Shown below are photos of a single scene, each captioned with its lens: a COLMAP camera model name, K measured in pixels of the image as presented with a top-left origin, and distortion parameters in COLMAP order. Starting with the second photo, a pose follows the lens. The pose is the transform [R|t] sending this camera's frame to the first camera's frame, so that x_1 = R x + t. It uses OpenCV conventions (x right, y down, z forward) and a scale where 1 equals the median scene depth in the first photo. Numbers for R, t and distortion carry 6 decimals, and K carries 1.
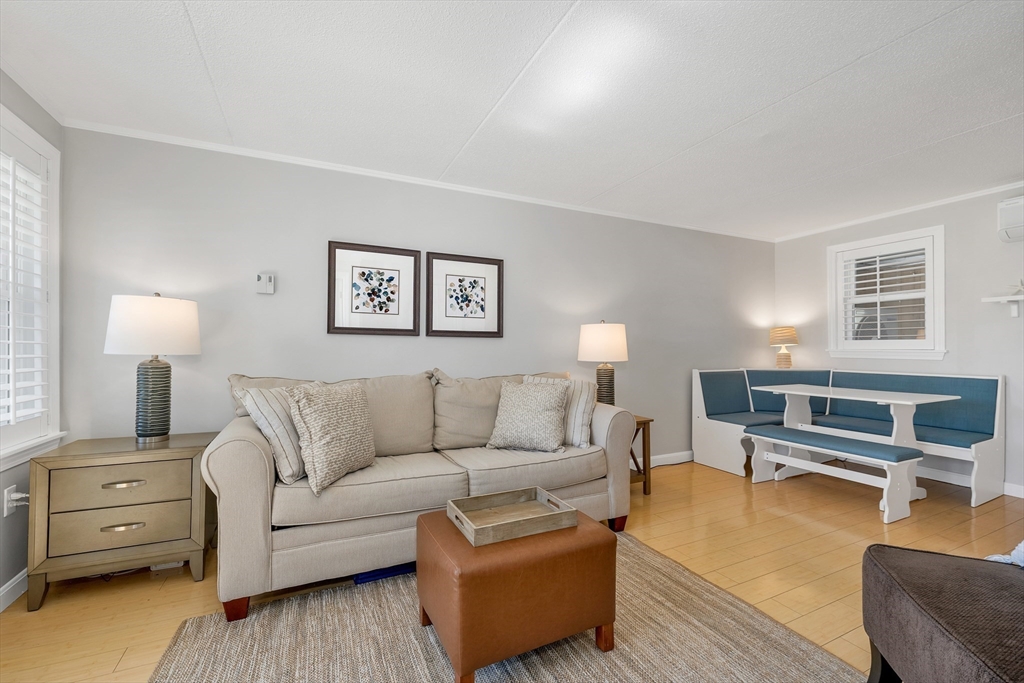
lens RADIAL K [[426.9, 0, 512.6], [0, 426.9, 347.9], [0, 0, 1]] dist [0.002420, 0.000381]
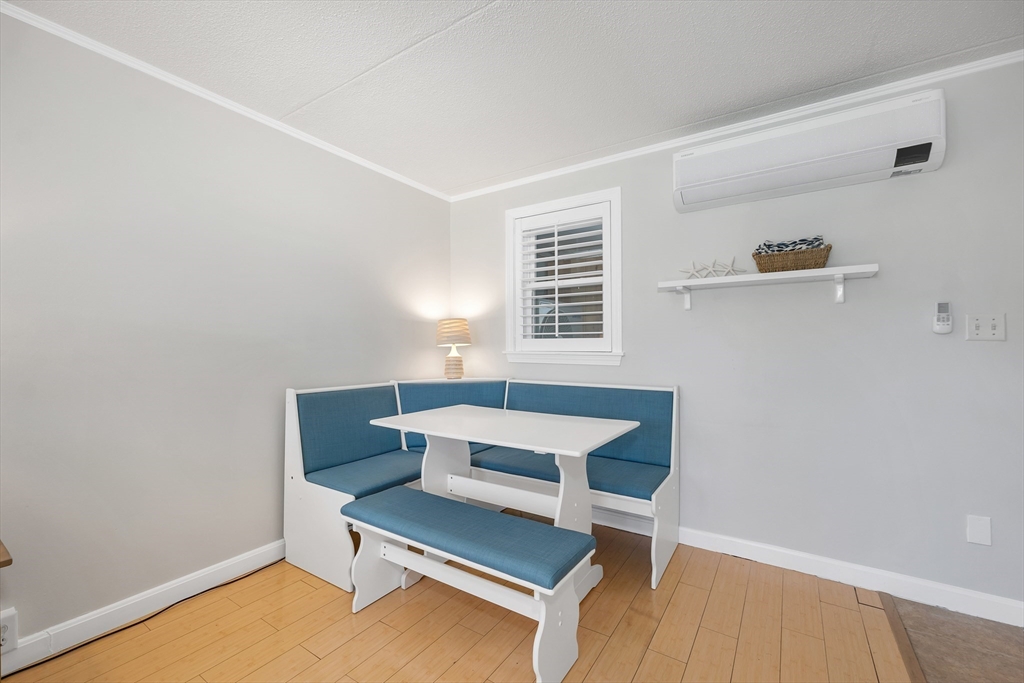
lens RADIAL K [[426.9, 0, 511.9], [0, 426.9, 334.5], [0, 0, 1]] dist [0.002420, 0.000381]
pose [[0.859972, 0.016677, 0.510069, 0.396543], [-0.002097, 0.999573, -0.029147, -0.003787], [-0.510337, 0.023996, 0.859639, 0.390926]]
